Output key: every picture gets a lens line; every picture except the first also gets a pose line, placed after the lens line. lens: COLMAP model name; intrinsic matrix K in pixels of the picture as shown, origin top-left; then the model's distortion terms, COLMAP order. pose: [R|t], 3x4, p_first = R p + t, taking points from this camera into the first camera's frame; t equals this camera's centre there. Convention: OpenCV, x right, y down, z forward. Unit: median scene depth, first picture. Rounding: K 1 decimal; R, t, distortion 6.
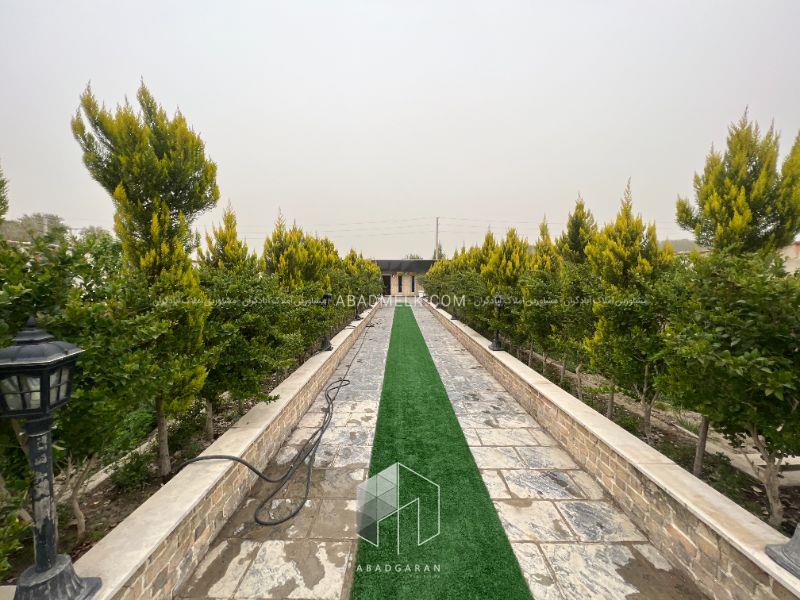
lens RADIAL K [[321.6, 0, 398.3], [0, 321.6, 301.2], [0, 0, 1]] dist [-0.001339, 0.000094]
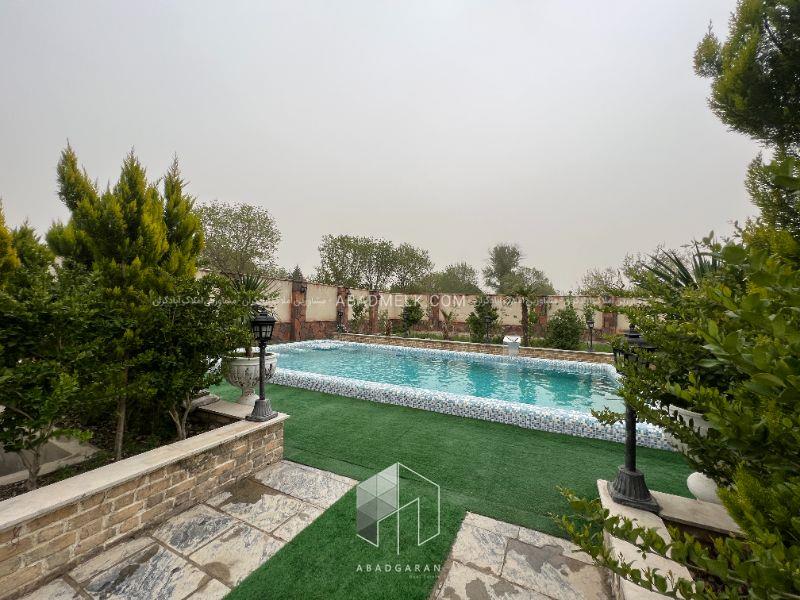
lens RADIAL K [[321.6, 0, 398.3], [0, 321.6, 301.2], [0, 0, 1]] dist [-0.001339, 0.000094]
pose [[-0.895405, -0.019869, 0.444808, -0.376758], [-0.002428, 0.999207, 0.039745, -0.063038], [-0.445245, 0.034507, -0.894743, 1.577250]]
